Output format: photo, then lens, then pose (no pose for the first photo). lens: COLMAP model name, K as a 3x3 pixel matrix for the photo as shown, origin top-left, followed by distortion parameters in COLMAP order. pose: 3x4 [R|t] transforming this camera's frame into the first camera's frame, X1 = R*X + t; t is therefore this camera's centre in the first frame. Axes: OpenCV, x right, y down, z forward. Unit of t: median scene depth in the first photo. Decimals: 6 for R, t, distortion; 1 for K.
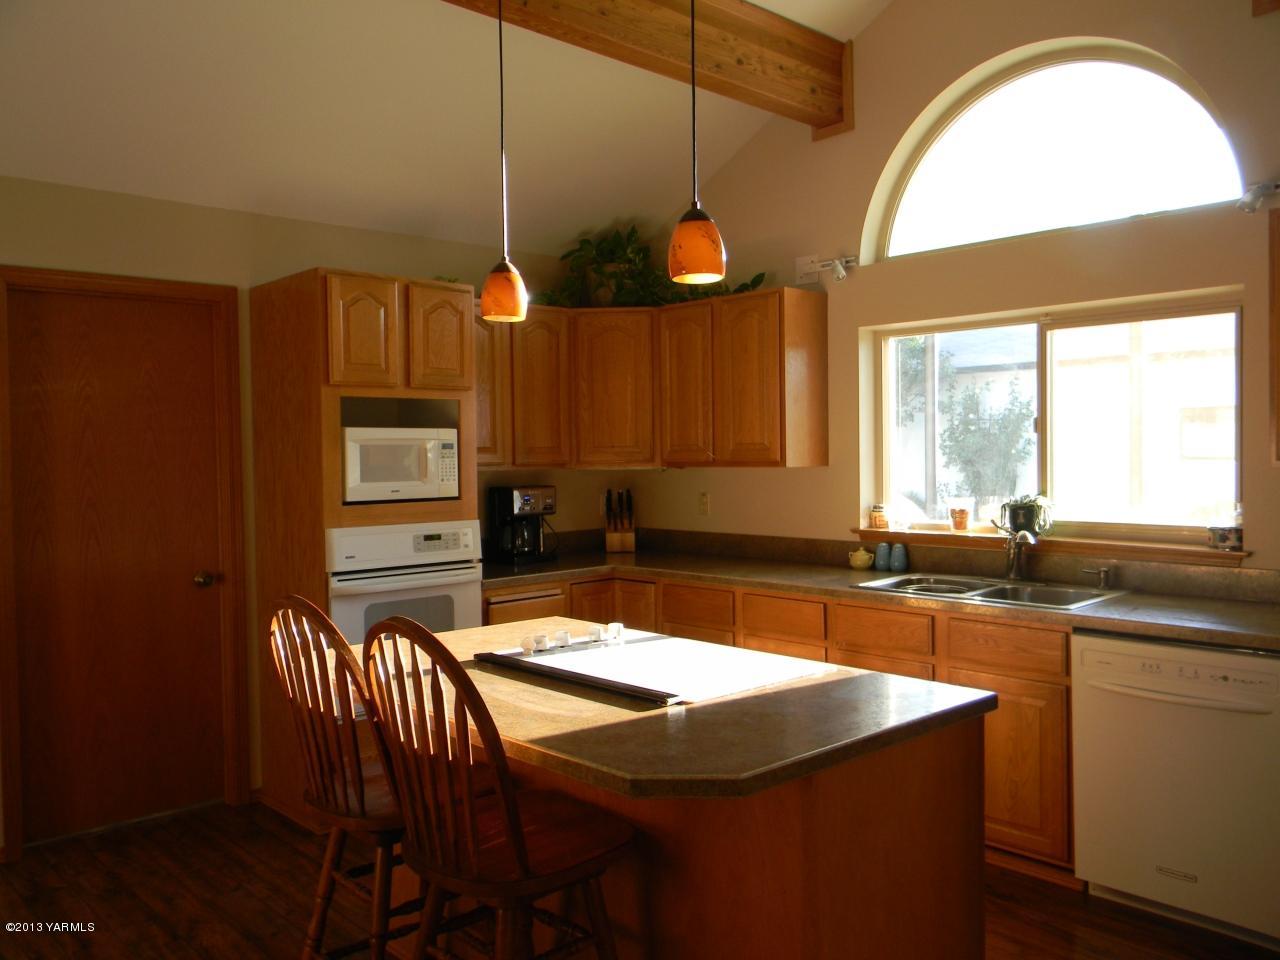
lens RADIAL K [[1023.1, 0, 640.1], [0, 1023.1, 479.0], [0, 0, 1]] dist [0.005950, 0.004973]
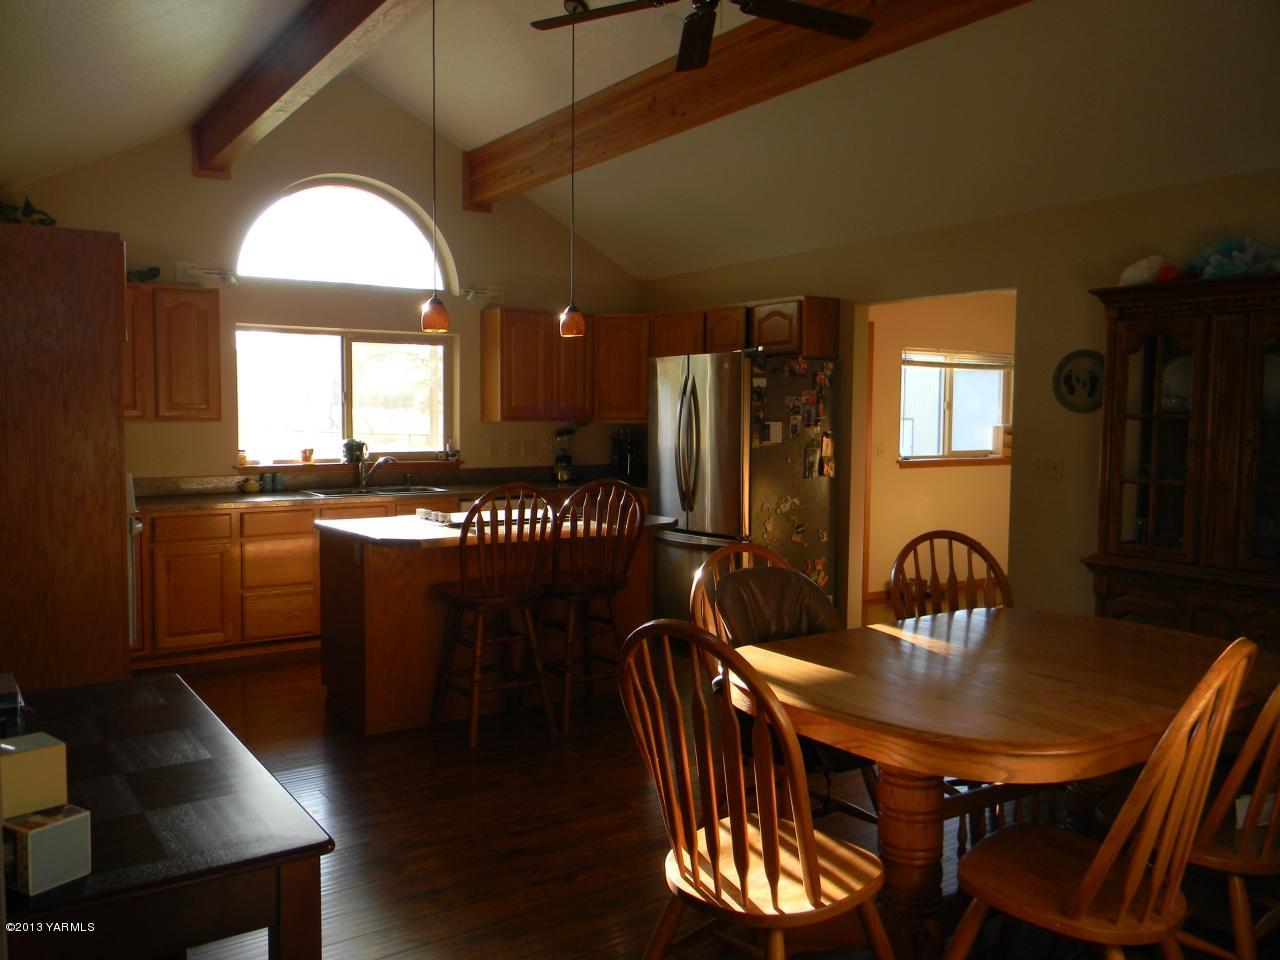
lens RADIAL K [[1023.1, 0, 640.0], [0, 1023.1, 478.4], [0, 0, 1]] dist [0.005950, 0.004973]
pose [[0.150064, -0.059496, 0.986884, -1.176273], [0.012527, 0.998222, 0.058275, -0.010657], [-0.988597, 0.003617, 0.150543, 0.253941]]
